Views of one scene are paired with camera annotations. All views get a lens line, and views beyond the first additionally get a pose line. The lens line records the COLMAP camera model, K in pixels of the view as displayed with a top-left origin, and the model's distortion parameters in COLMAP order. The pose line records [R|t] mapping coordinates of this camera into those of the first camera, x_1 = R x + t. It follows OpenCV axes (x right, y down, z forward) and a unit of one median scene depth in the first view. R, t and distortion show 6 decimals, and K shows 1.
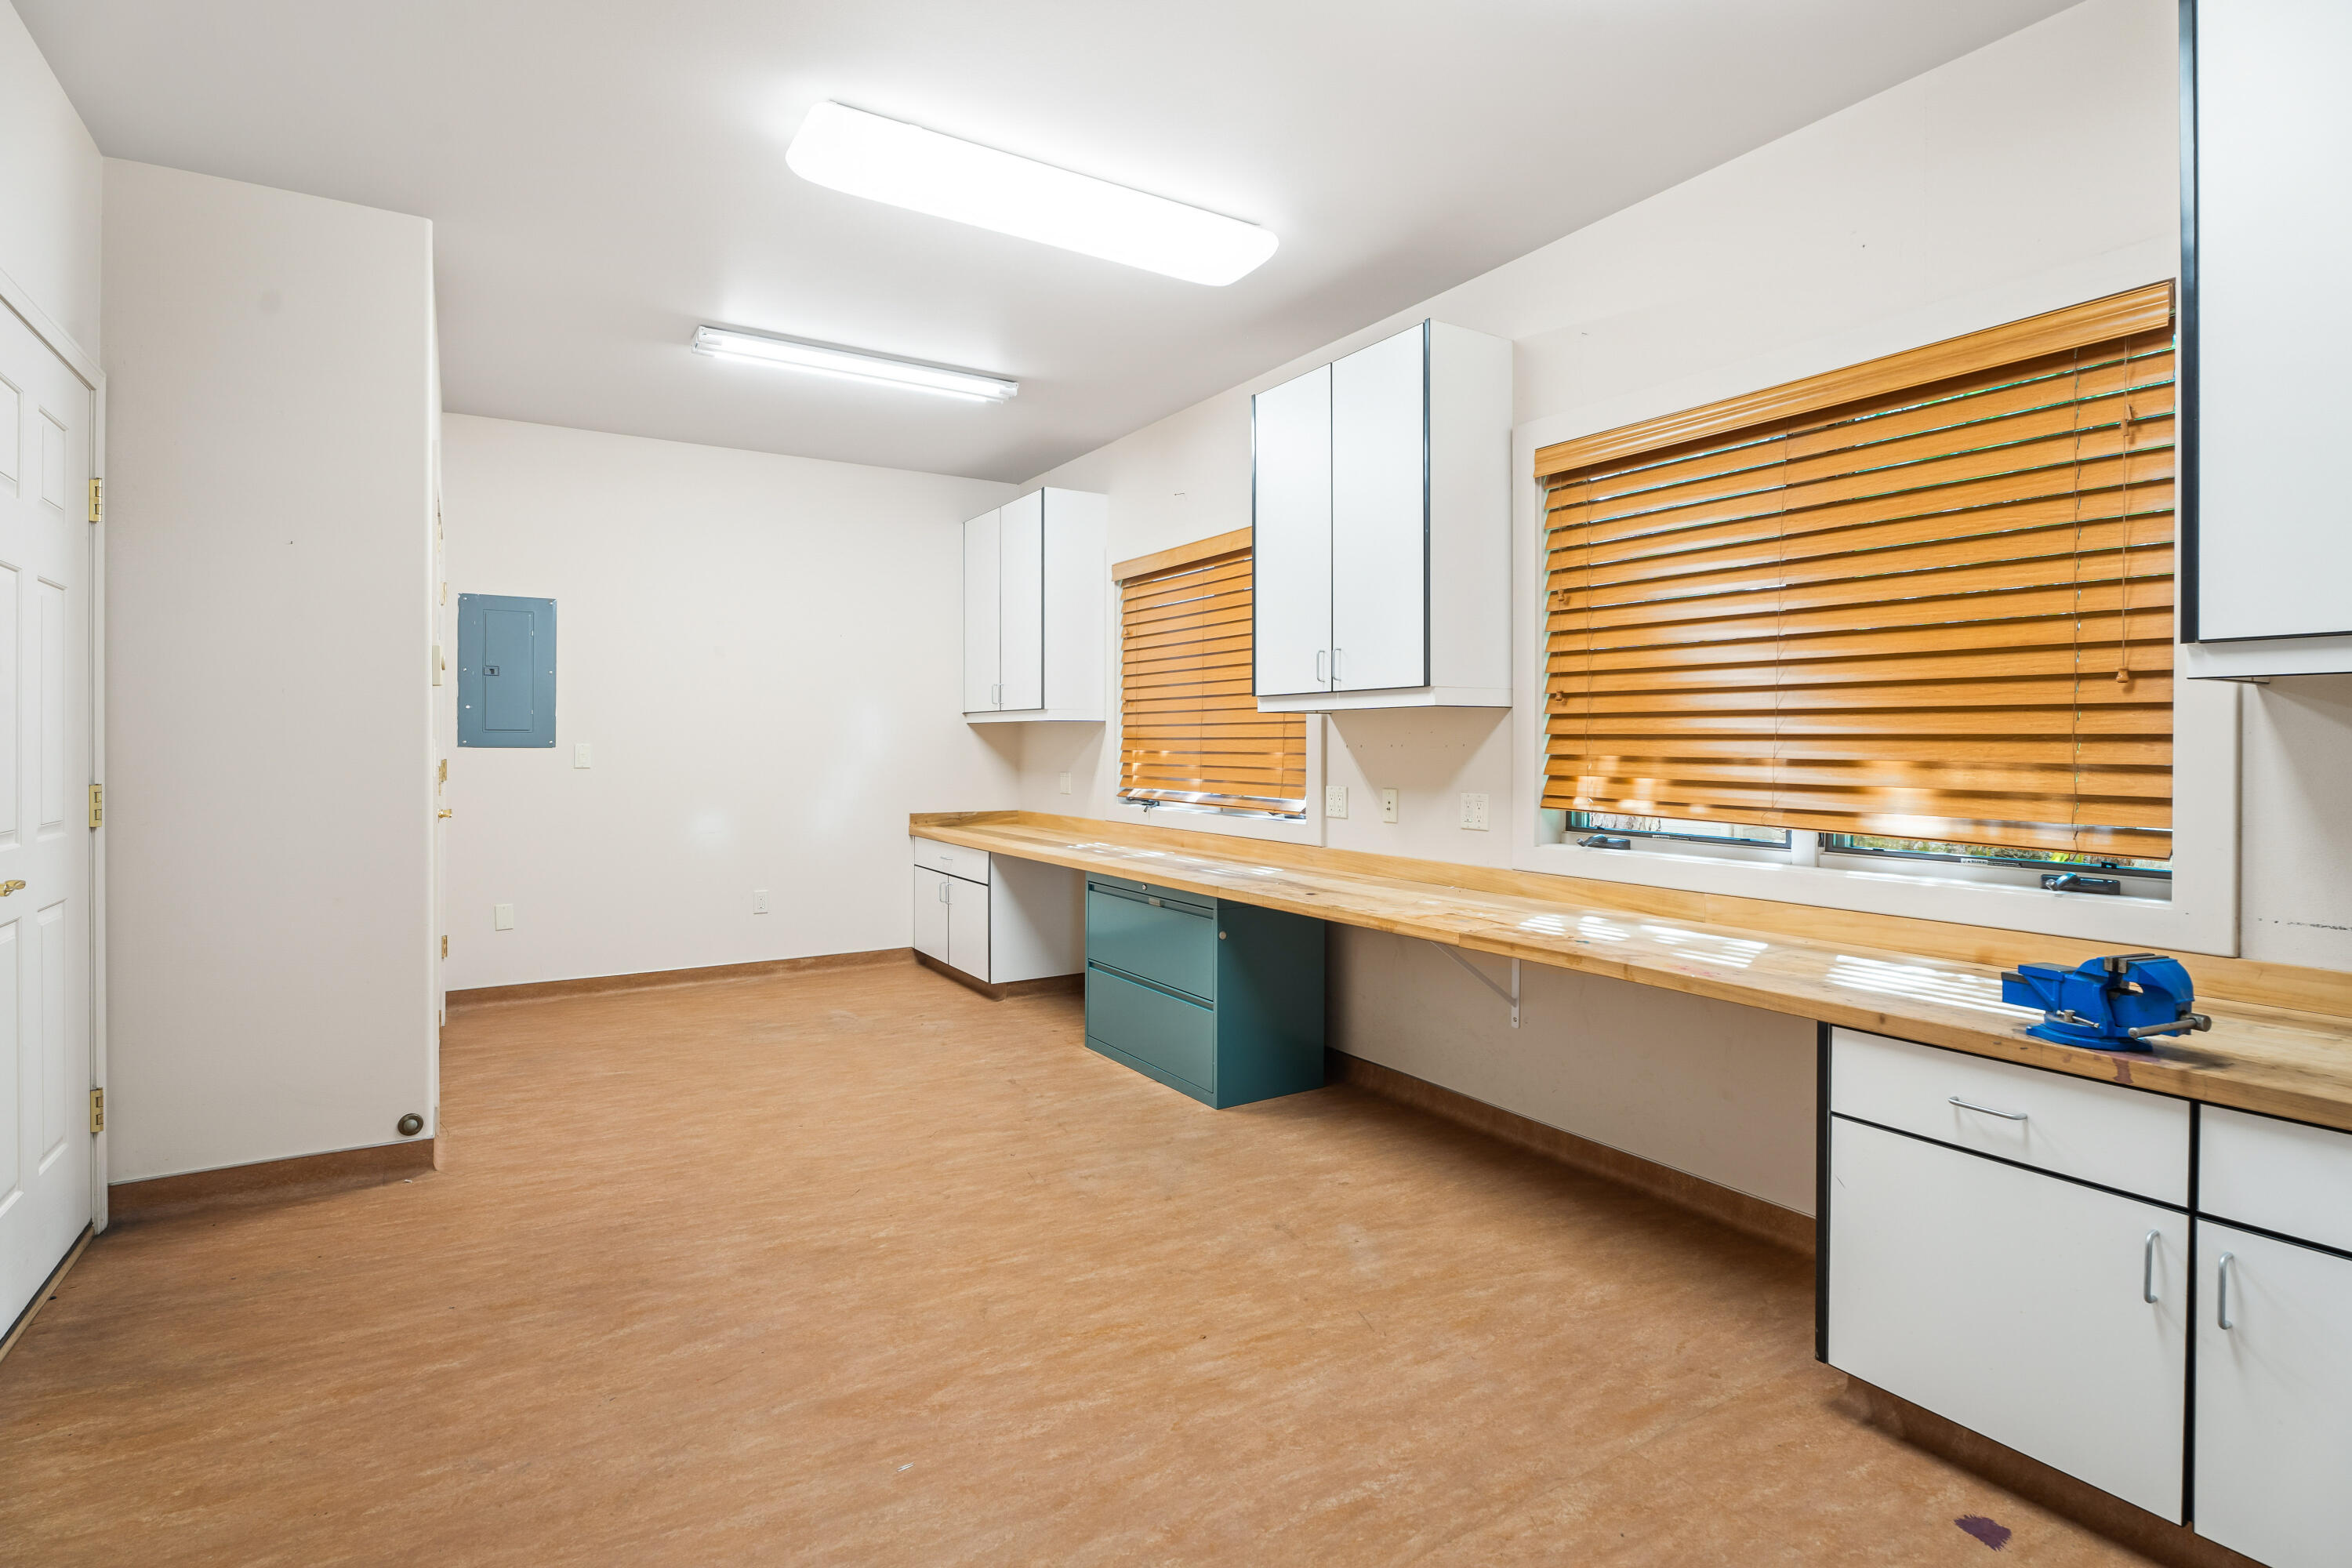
lens RADIAL K [[1160.2, 0, 1174.6], [0, 1160.2, 744.7], [0, 0, 1]] dist [-0.001634, 0.000304]
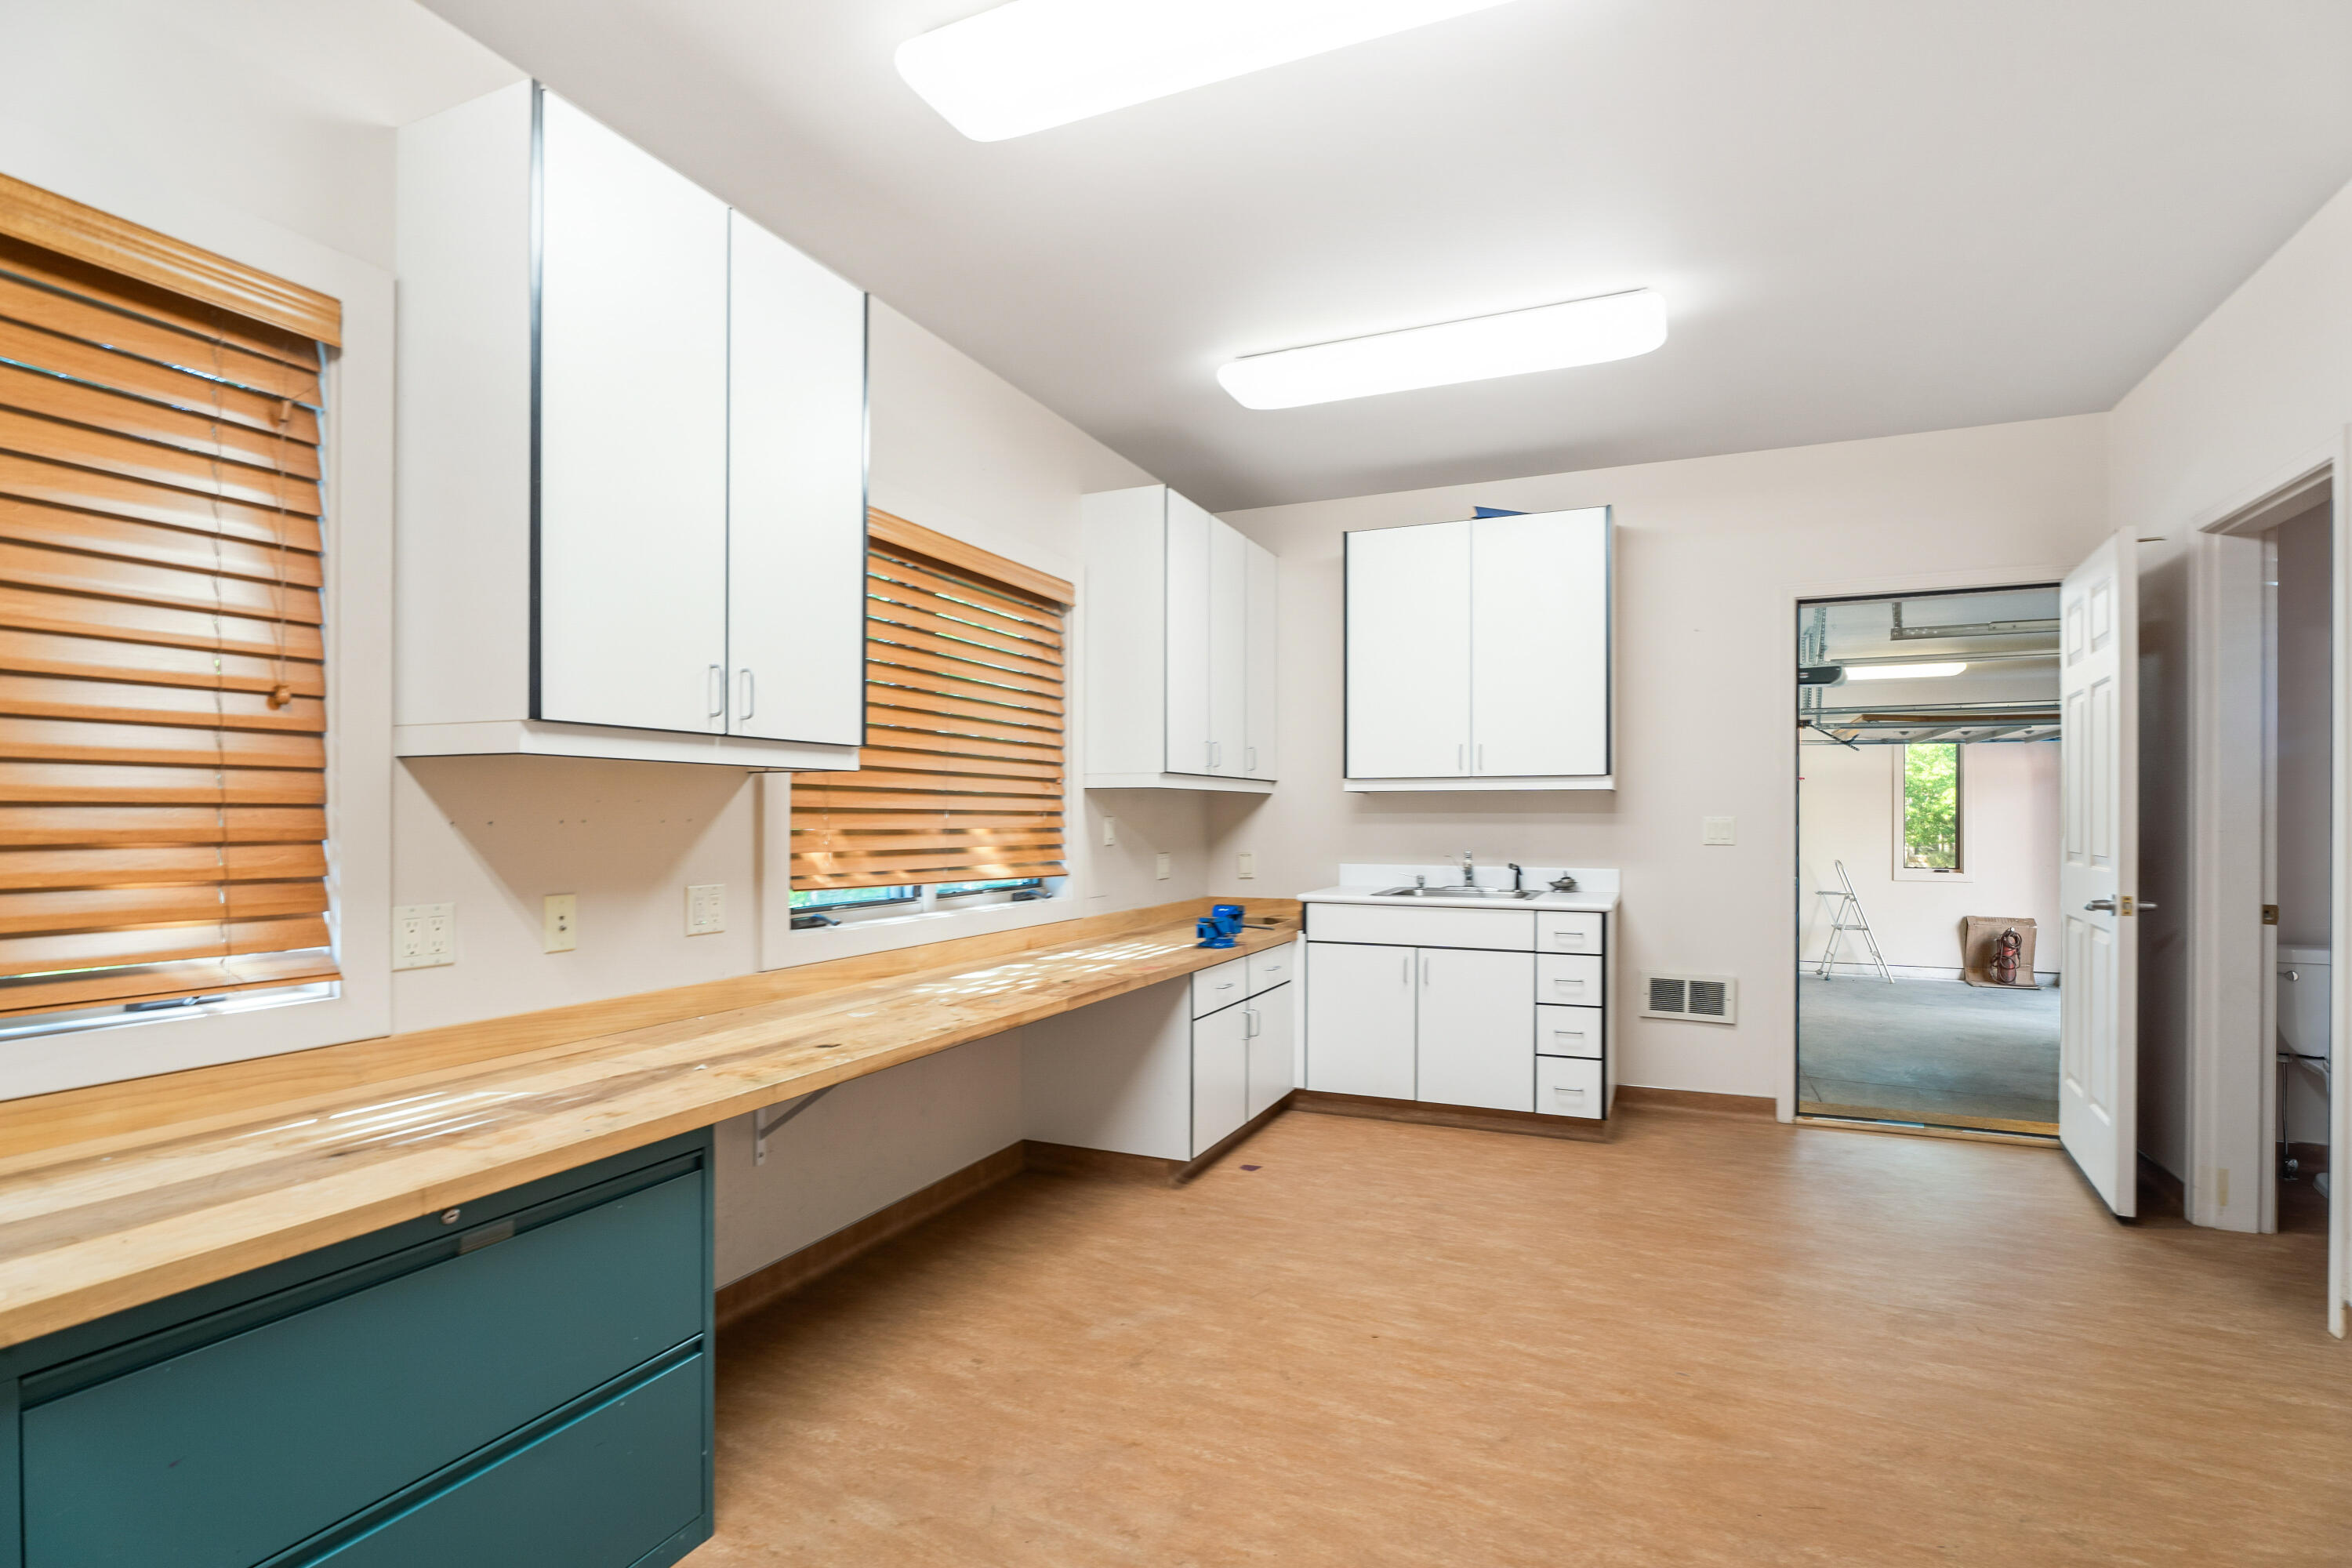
lens RADIAL K [[1142.6, 0, 1174.5], [0, 1142.6, 817.3], [0, 0, 1]] dist [-0.004947, -0.000781]
pose [[-0.563612, -0.002017, 0.826037, -0.707606], [0.000522, 0.999996, 0.002797, -0.004247], [-0.826039, 0.002008, -0.563609, 1.603653]]
